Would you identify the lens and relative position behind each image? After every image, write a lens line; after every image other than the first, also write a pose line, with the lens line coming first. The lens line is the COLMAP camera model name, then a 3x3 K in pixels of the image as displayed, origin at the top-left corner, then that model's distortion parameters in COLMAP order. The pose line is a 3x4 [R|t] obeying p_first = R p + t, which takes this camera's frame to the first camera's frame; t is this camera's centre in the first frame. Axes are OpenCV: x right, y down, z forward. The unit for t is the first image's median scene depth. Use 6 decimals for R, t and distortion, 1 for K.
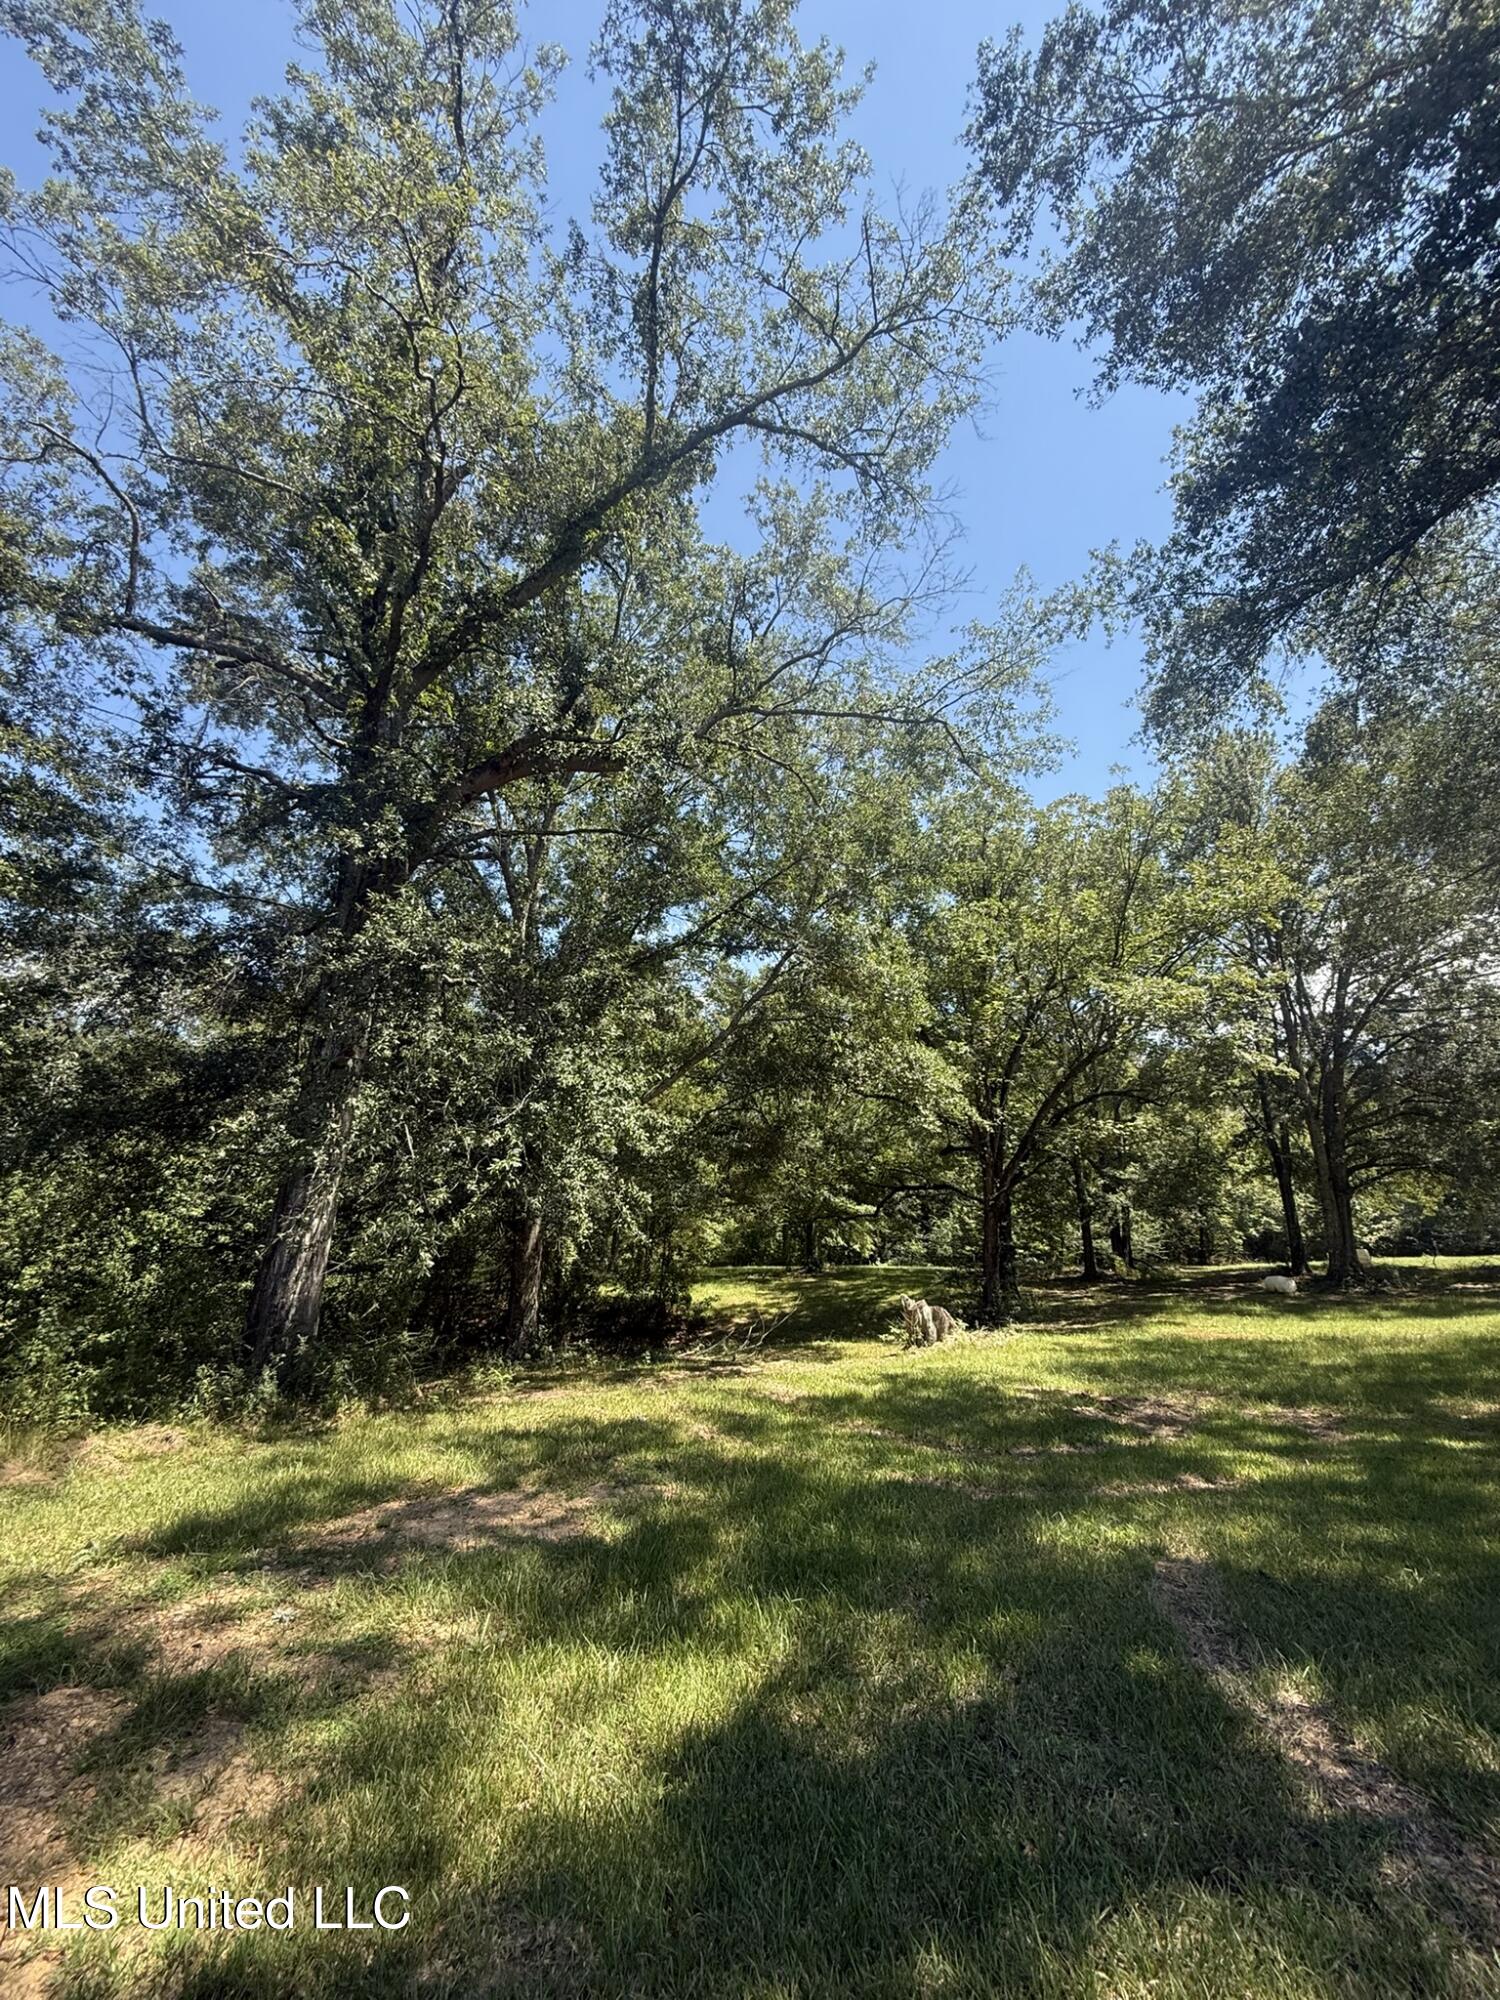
lens RADIAL K [[795.9, 0, 751.3], [0, 795.9, 995.1], [0, 0, 1]] dist [-0.000796, 0.000421]
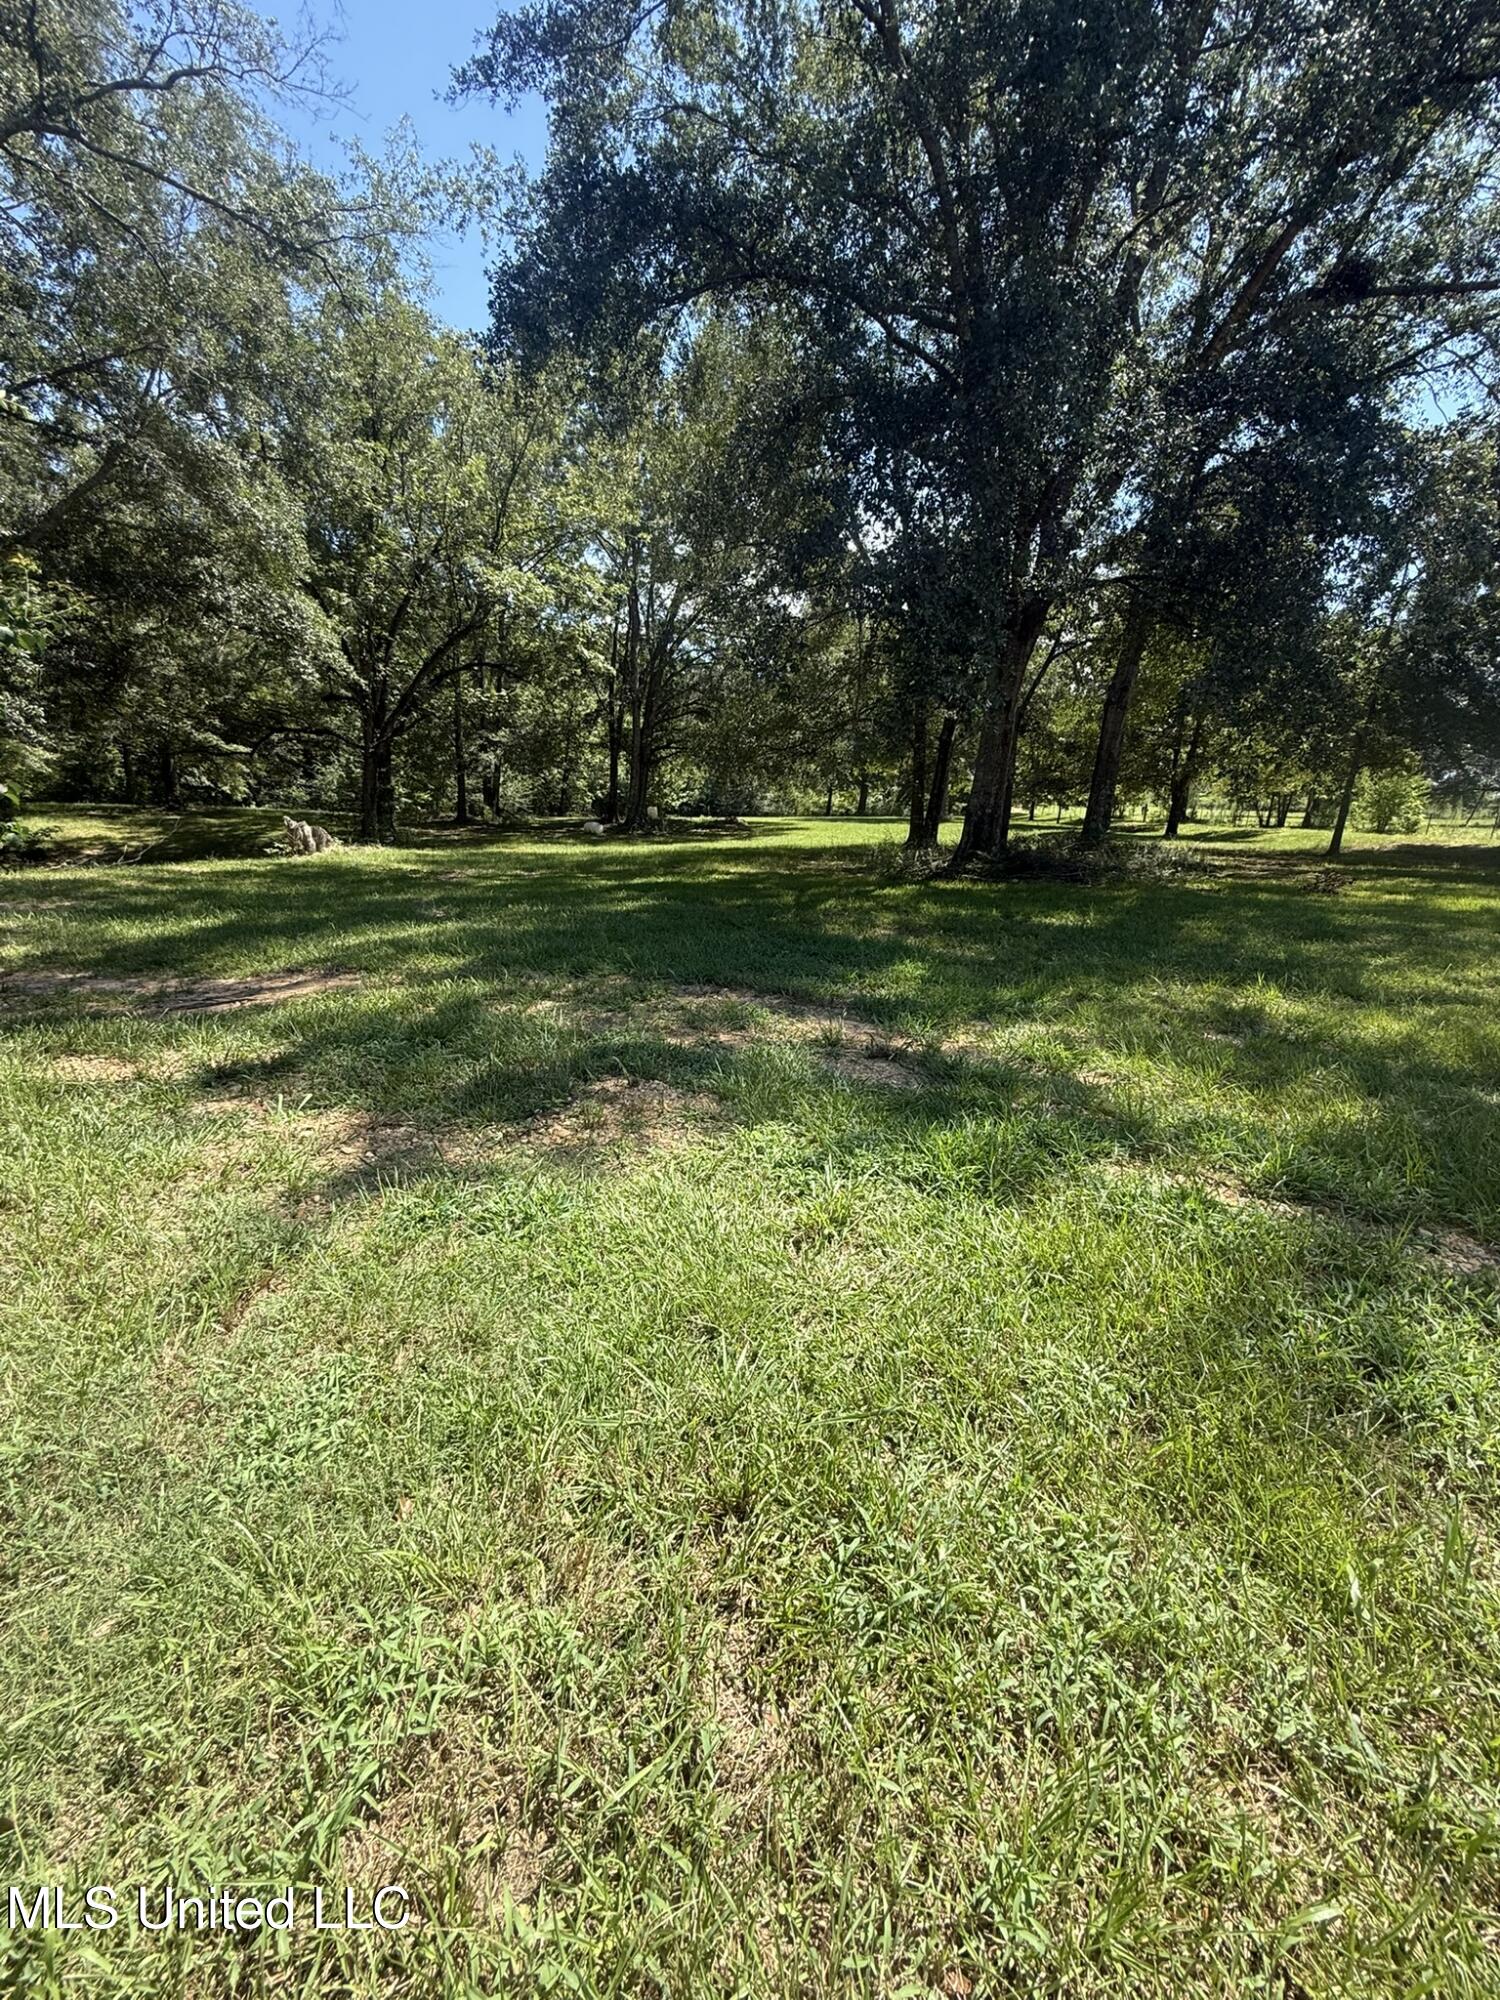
lens RADIAL K [[795.9, 0, 751.3], [0, 795.9, 995.1], [0, 0, 1]] dist [-0.000796, 0.000421]
pose [[0.763646, -0.110544, 0.636101, -0.044259], [-0.233100, 0.871573, 0.431305, -0.049427], [-0.602087, -0.477640, 0.639806, -0.214779]]
